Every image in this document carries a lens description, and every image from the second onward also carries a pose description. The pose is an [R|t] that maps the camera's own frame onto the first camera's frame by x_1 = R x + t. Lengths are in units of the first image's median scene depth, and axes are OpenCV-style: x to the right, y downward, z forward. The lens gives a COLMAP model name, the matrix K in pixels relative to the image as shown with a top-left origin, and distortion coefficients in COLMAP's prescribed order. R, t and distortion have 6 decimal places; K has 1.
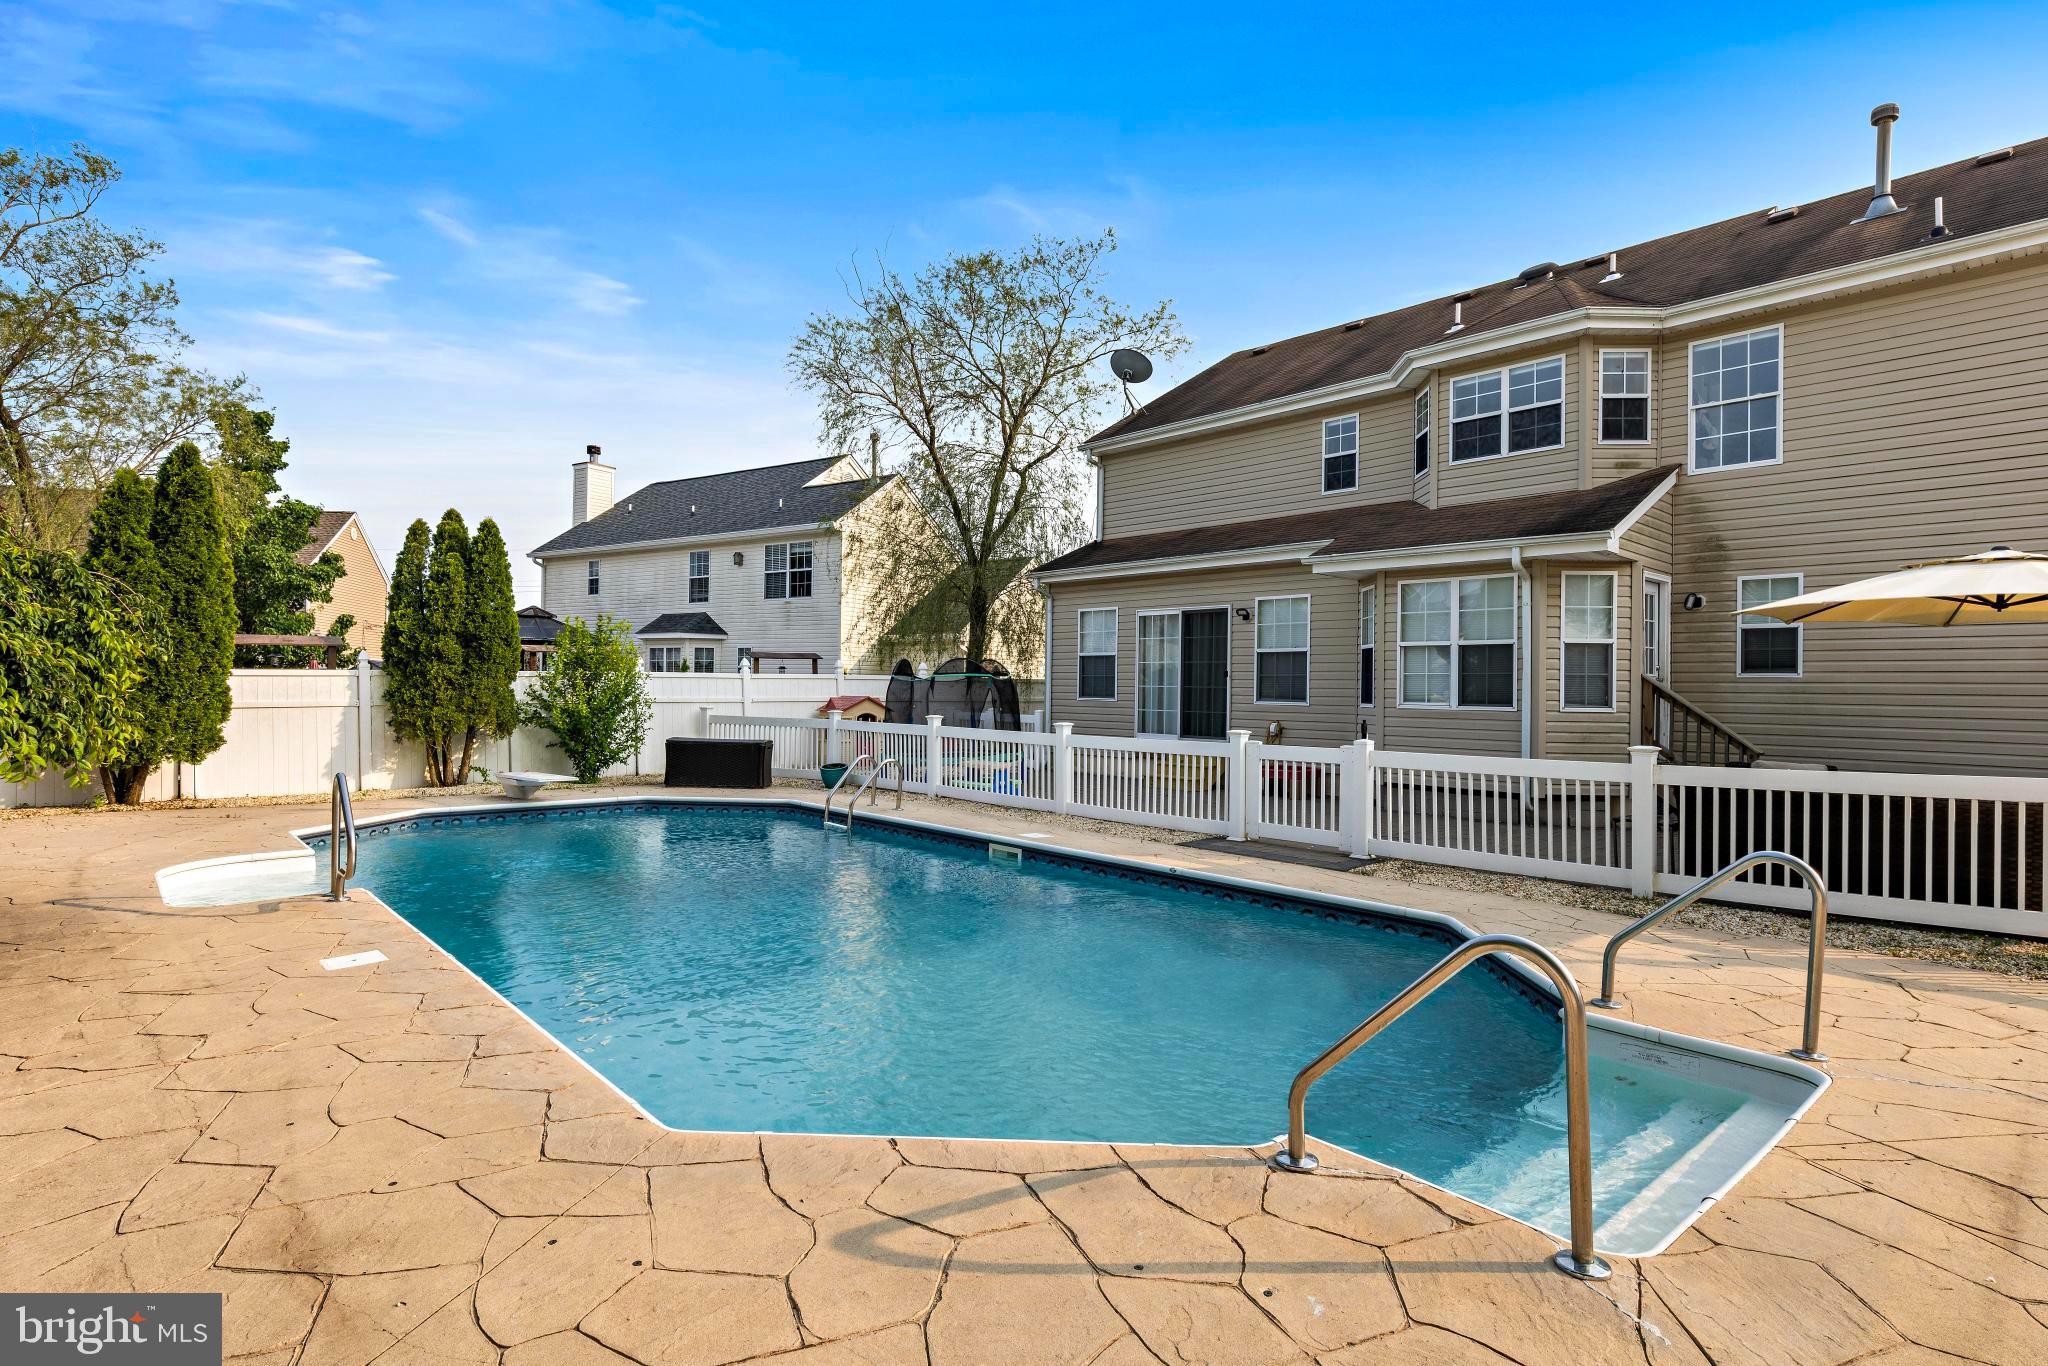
lens RADIAL K [[1066.5, 0, 1018.0], [0, 1066.5, 680.3], [0, 0, 1]] dist [0.007418, -0.001077]
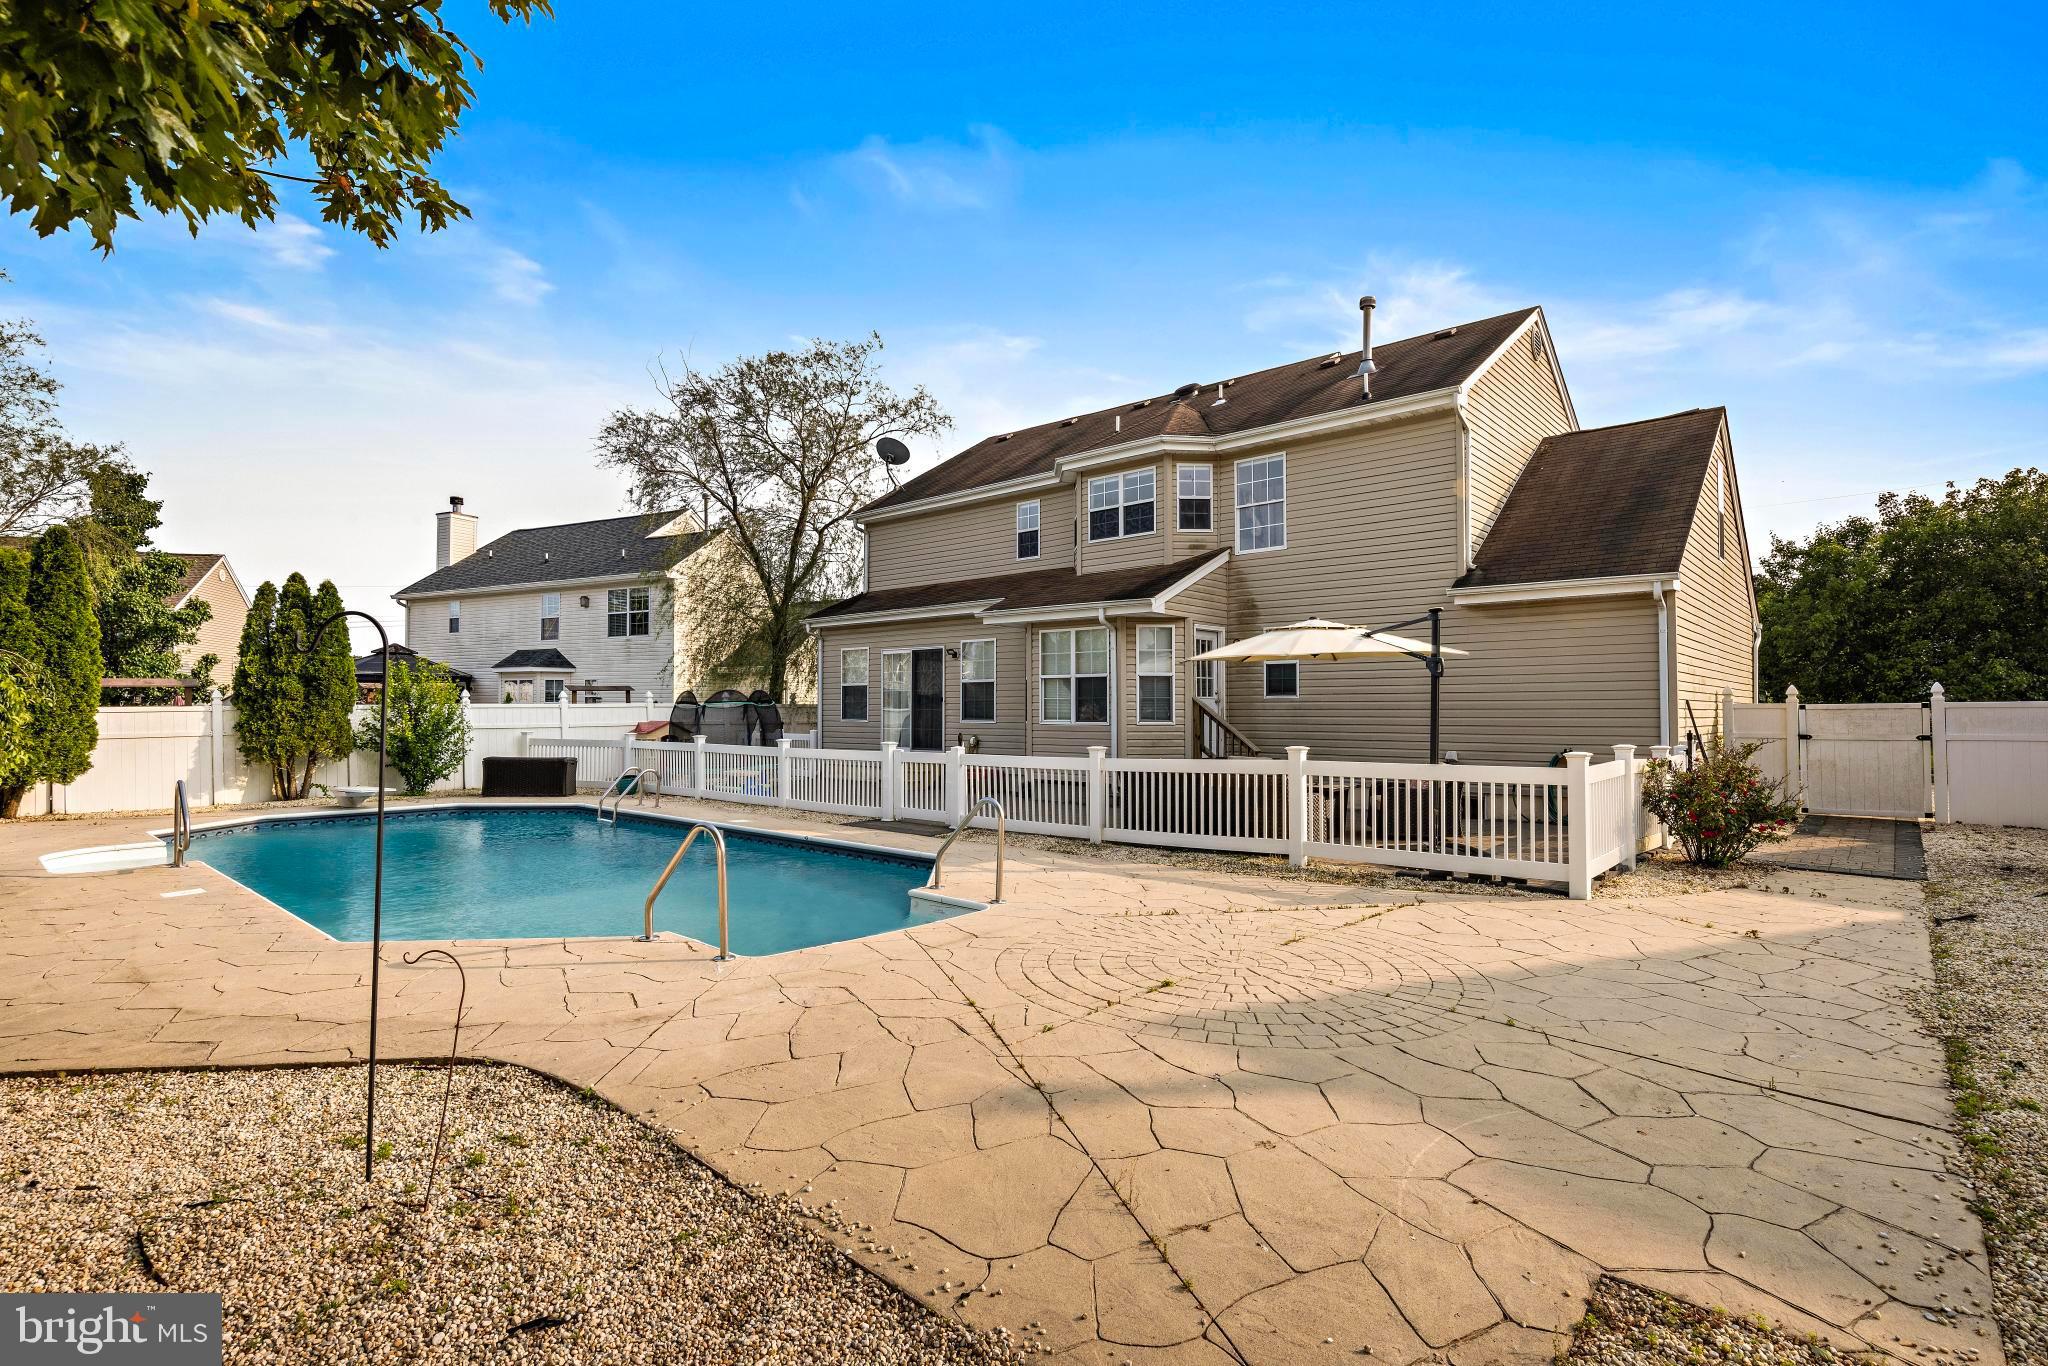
lens RADIAL K [[1005.9, 0, 1022.0], [0, 1005.9, 688.3], [0, 0, 1]] dist [0.002621, 0.002419]
pose [[0.994088, -0.011500, 0.107968, 0.170226], [0.012959, 0.999834, -0.012816, -0.003041], [-0.107803, 0.014139, 0.994072, -0.233535]]
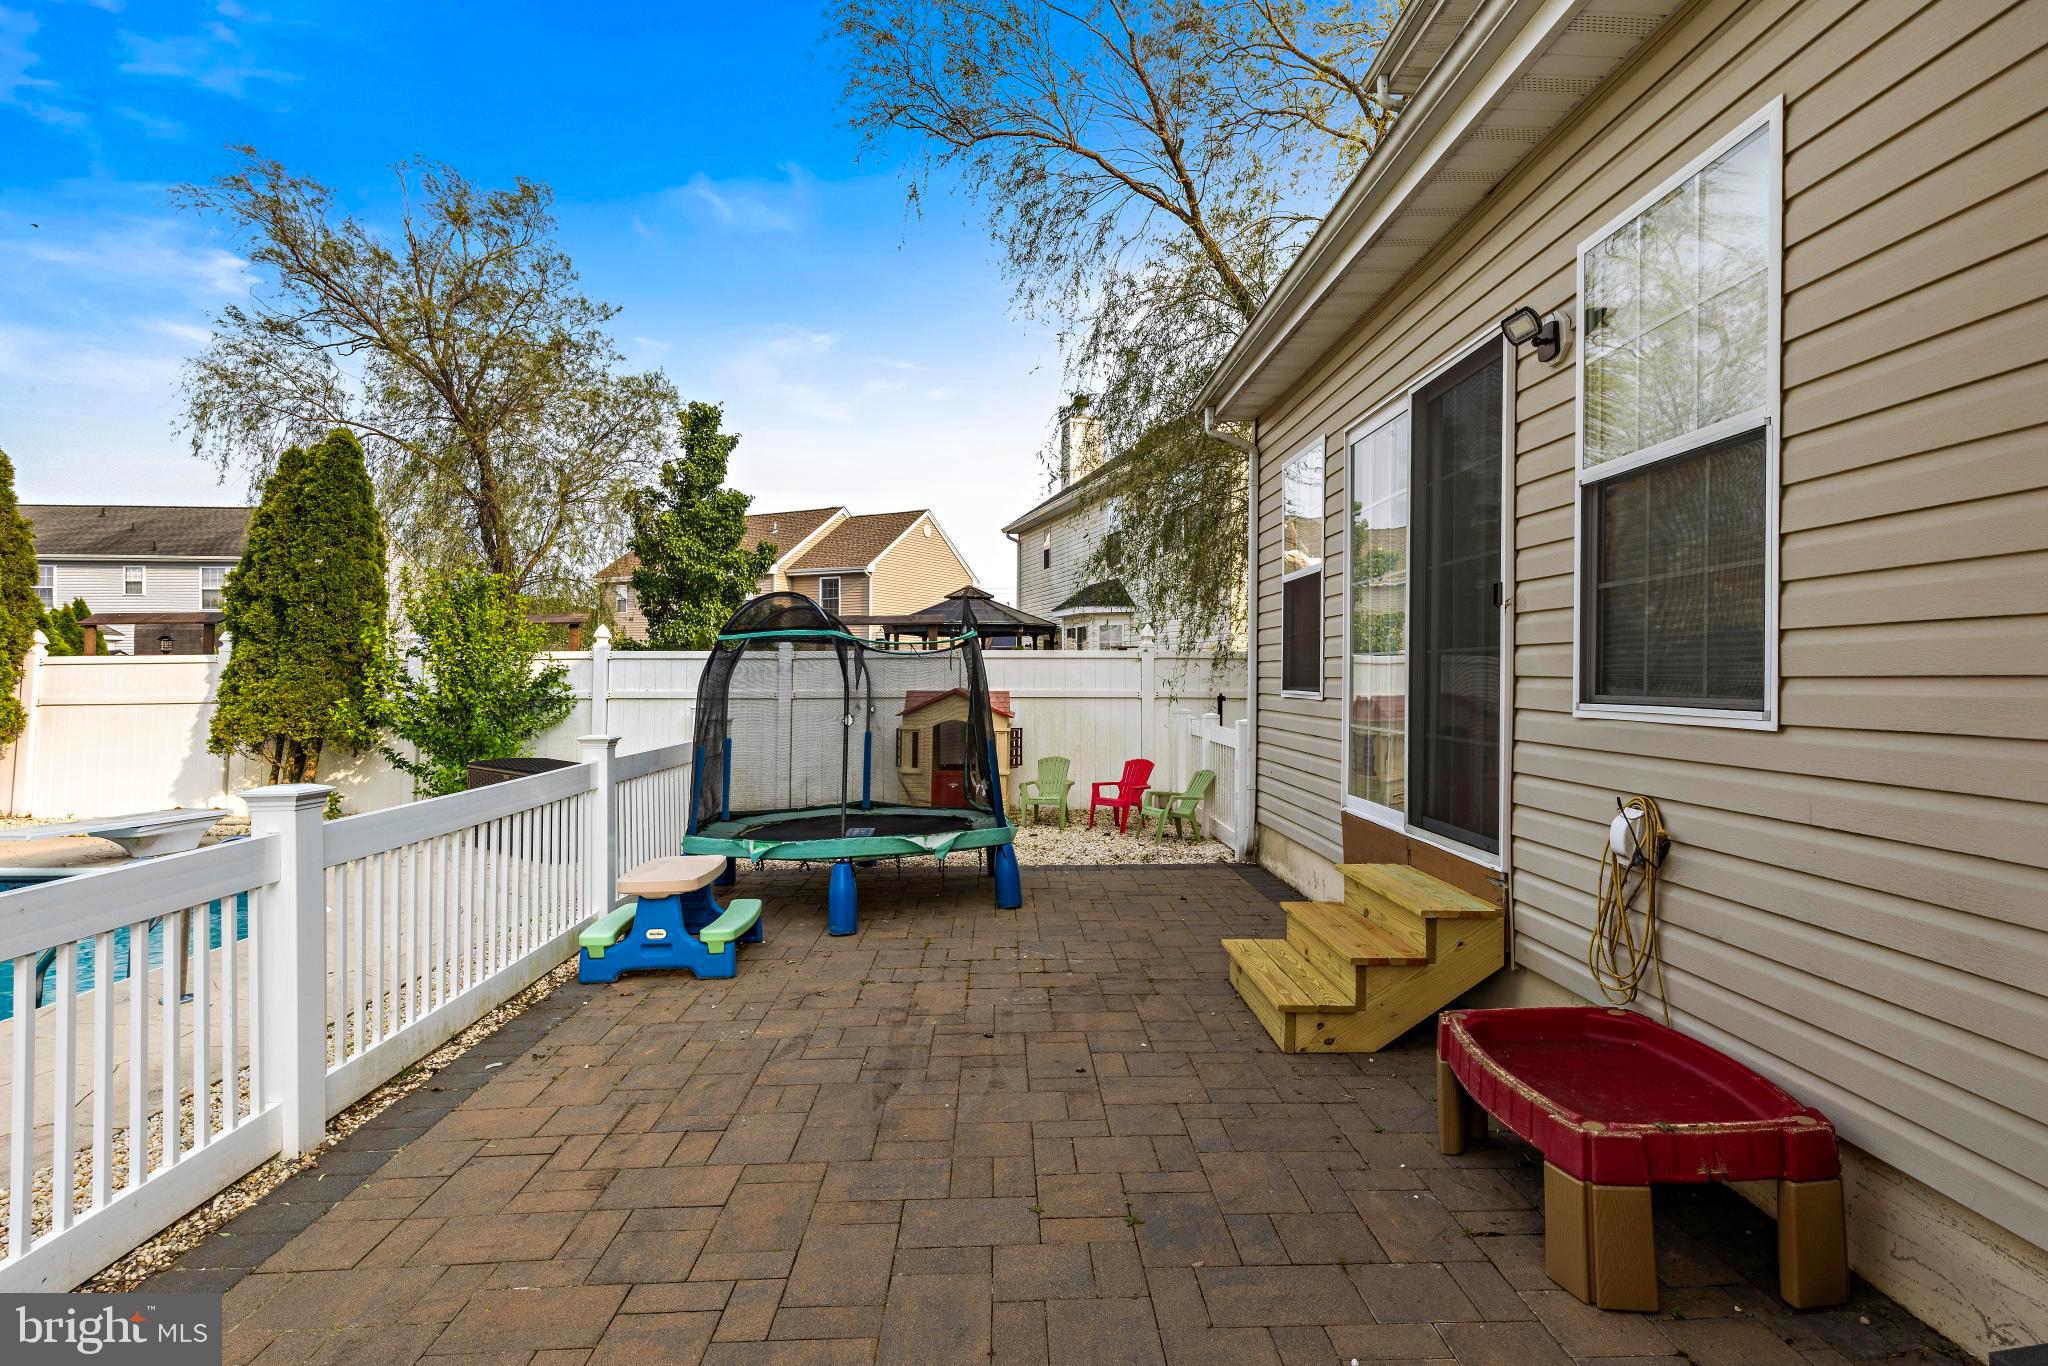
lens RADIAL K [[1066.5, 0, 1014.3], [0, 1066.5, 674.5], [0, 0, 1]] dist [0.007418, -0.001077]
pose [[0.752900, -0.012683, -0.658013, 0.292654], [0.012503, 0.999910, -0.004967, 0.013664], [0.658016, -0.004487, 0.752991, 0.784639]]
